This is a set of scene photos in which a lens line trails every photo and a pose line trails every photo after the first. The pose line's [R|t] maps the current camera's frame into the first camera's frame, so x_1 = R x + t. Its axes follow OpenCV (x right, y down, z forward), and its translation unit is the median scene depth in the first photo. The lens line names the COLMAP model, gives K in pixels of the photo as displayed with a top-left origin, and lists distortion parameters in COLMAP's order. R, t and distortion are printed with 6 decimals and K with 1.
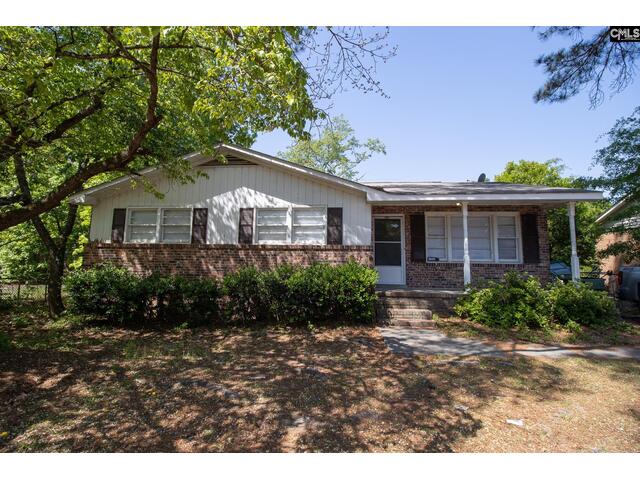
lens RADIAL K [[304.3, 0, 319.2], [0, 304.3, 230.0], [0, 0, 1]] dist [-0.002075, -0.000366]
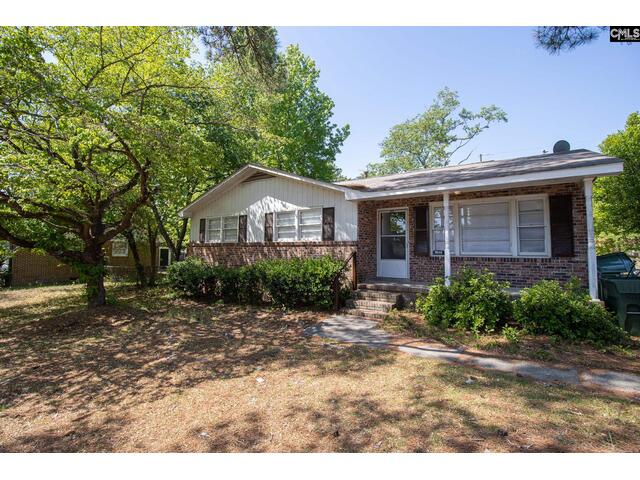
lens RADIAL K [[311.0, 0, 317.1], [0, 311.0, 236.3], [0, 0, 1]] dist [-0.001951, -0.000231]
pose [[0.867334, -0.031552, -0.496725, 0.573230], [0.060802, 0.997231, 0.042822, -0.019713], [0.493999, -0.067342, 0.866851, -0.015383]]
